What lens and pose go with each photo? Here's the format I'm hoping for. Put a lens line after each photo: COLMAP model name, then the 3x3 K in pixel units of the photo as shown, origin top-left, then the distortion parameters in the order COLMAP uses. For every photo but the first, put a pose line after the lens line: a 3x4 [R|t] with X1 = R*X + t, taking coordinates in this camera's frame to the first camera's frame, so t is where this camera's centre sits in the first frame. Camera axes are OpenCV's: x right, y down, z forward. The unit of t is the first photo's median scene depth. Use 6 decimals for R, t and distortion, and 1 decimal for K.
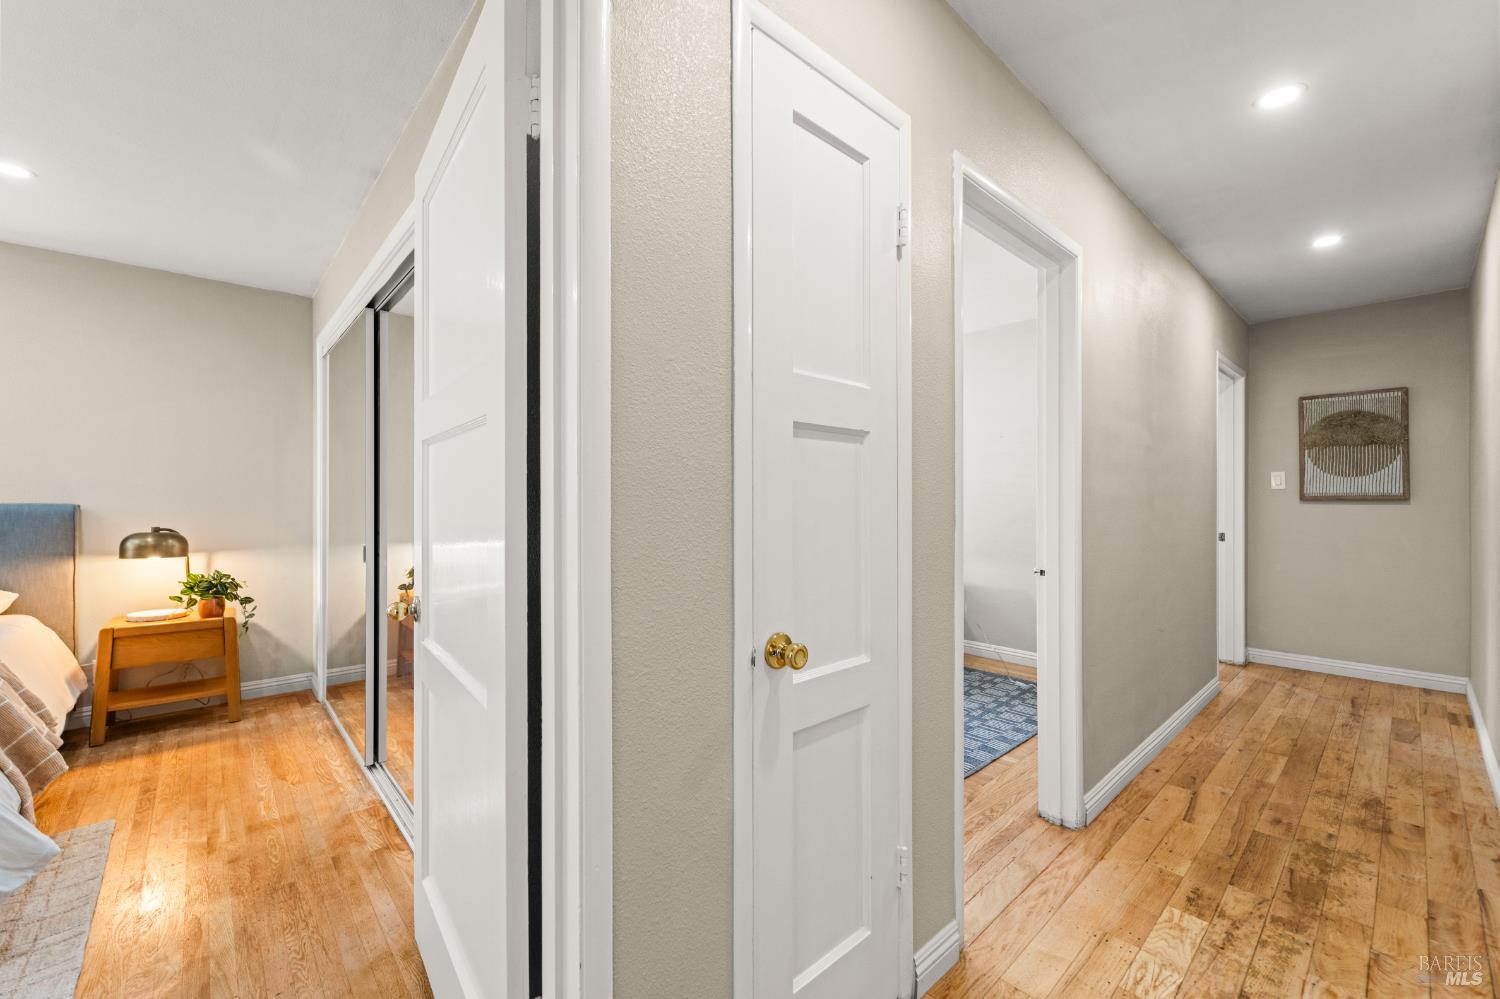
lens RADIAL K [[601.9, 0, 749.3], [0, 601.9, 497.4], [0, 0, 1]] dist [0.002623, -0.002169]
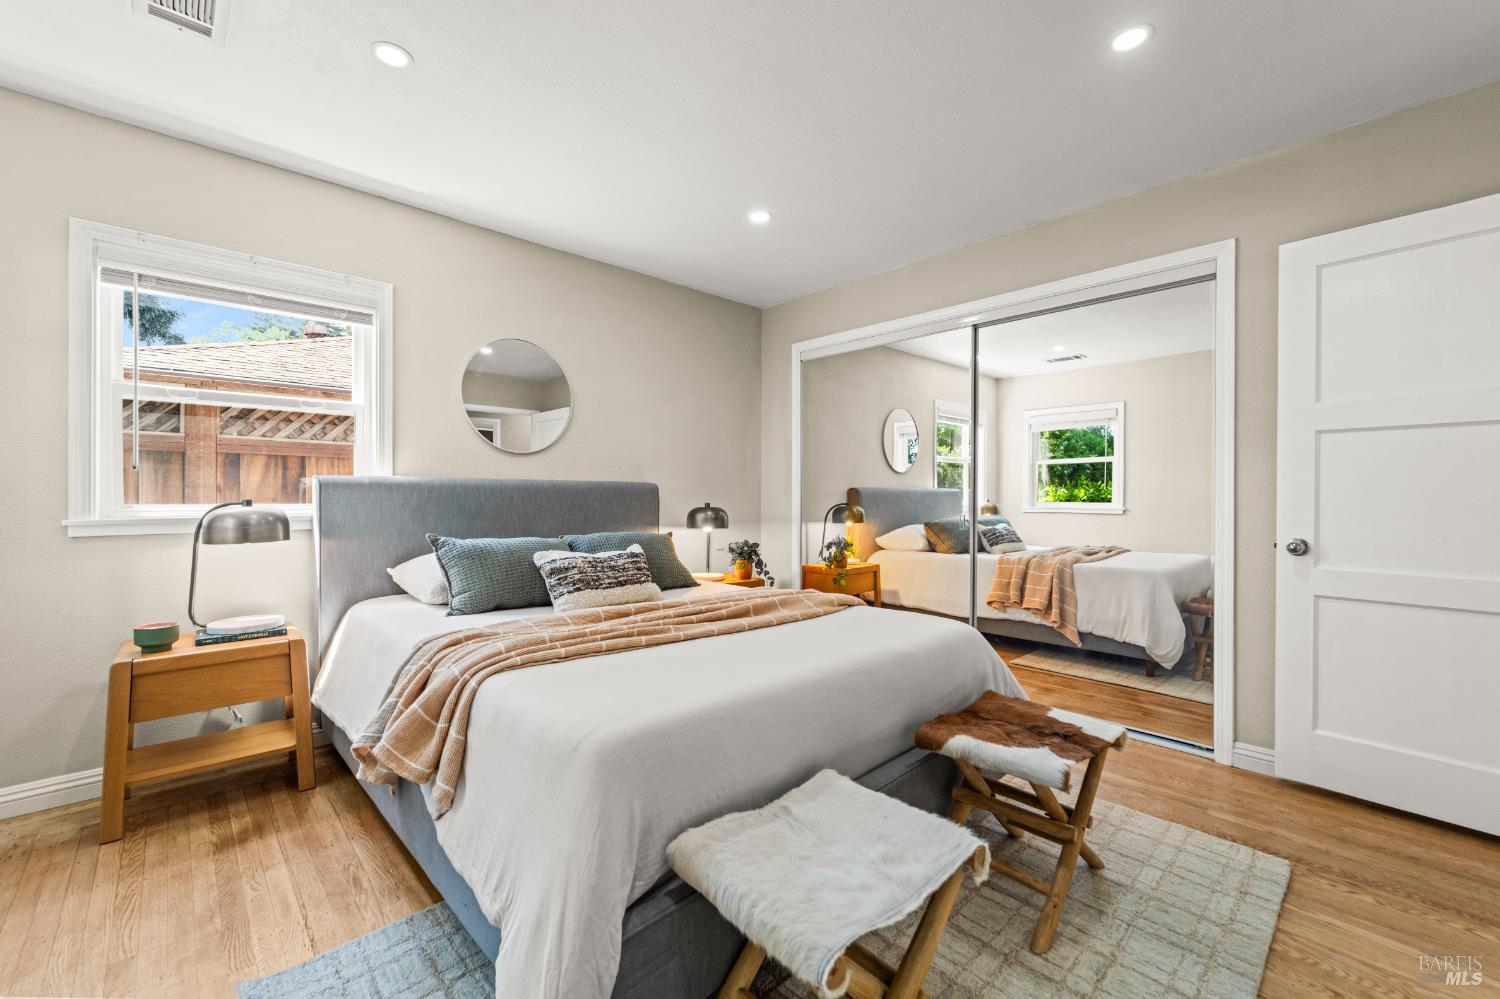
lens RADIAL K [[601.9, 0, 745.7], [0, 601.9, 494.9], [0, 0, 1]] dist [0.002623, -0.002169]
pose [[0.999991, 0.003884, -0.001755, -0.996389], [-0.003879, 0.999989, 0.002584, 0.031116], [0.001765, -0.002578, 0.999995, -0.241966]]
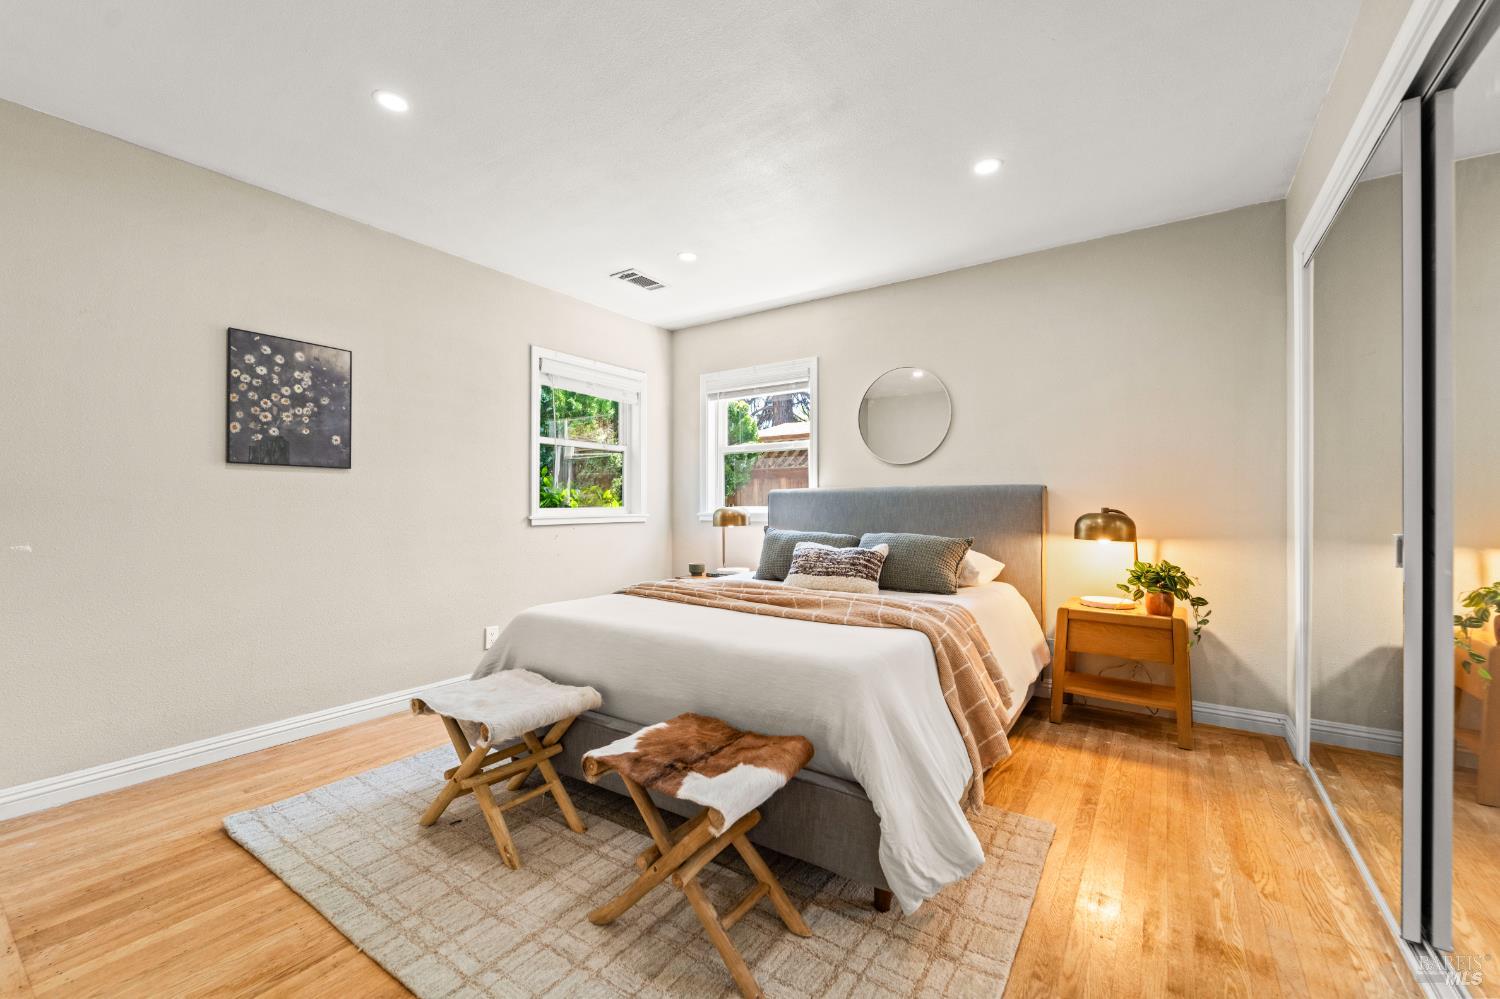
lens RADIAL K [[601.9, 0, 751.9], [0, 601.9, 505.6], [0, 0, 1]] dist [0.002623, -0.002169]
pose [[0.230030, 0.001608, -0.973182, -0.213910], [0.003566, 0.999991, 0.002495, 0.043662], [0.973177, -0.004045, 0.230022, 0.264811]]
